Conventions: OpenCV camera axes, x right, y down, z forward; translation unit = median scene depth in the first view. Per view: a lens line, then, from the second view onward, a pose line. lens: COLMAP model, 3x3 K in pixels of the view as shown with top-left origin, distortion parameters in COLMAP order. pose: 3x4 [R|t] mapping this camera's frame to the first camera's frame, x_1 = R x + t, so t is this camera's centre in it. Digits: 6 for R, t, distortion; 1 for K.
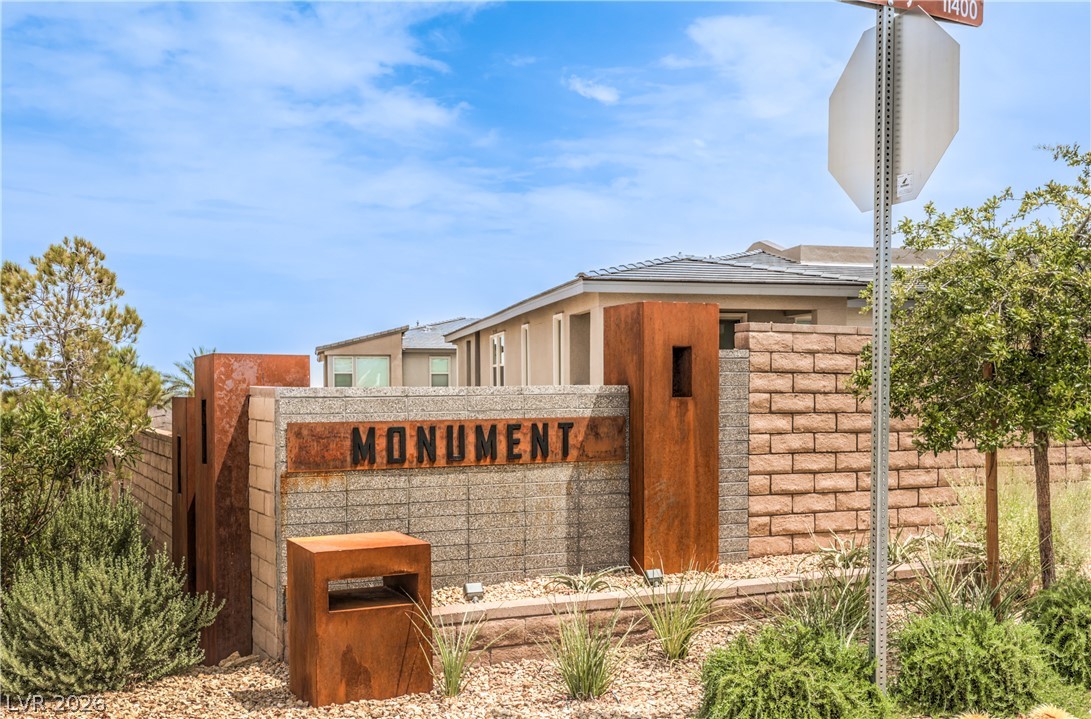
lens RADIAL K [[1025.2, 0, 545.5], [0, 1025.2, 359.5], [0, 0, 1]] dist [-0.001595, -0.006967]
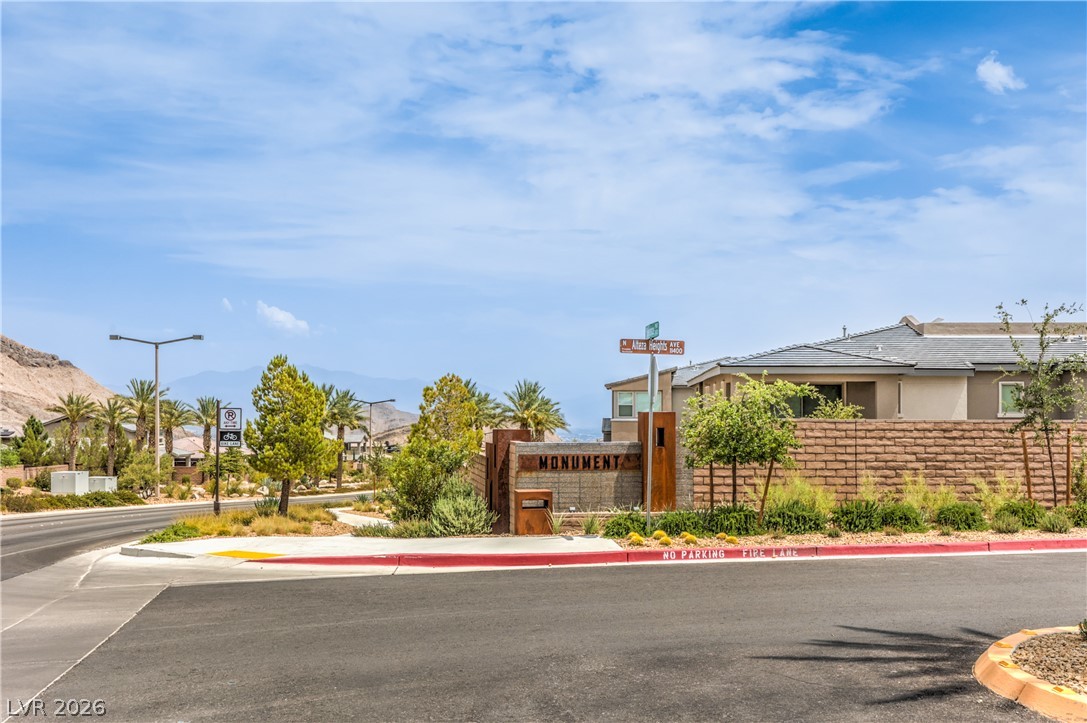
lens RADIAL K [[1089.6, 0, 543.5], [0, 1089.6, 361.5], [0, 0, 1]] dist [0.006174, 0.001951]
pose [[0.949668, -0.007549, -0.313169, 0.759374], [0.004942, 0.999946, -0.009119, -0.167248], [0.313221, 0.007112, 0.949654, -1.865627]]
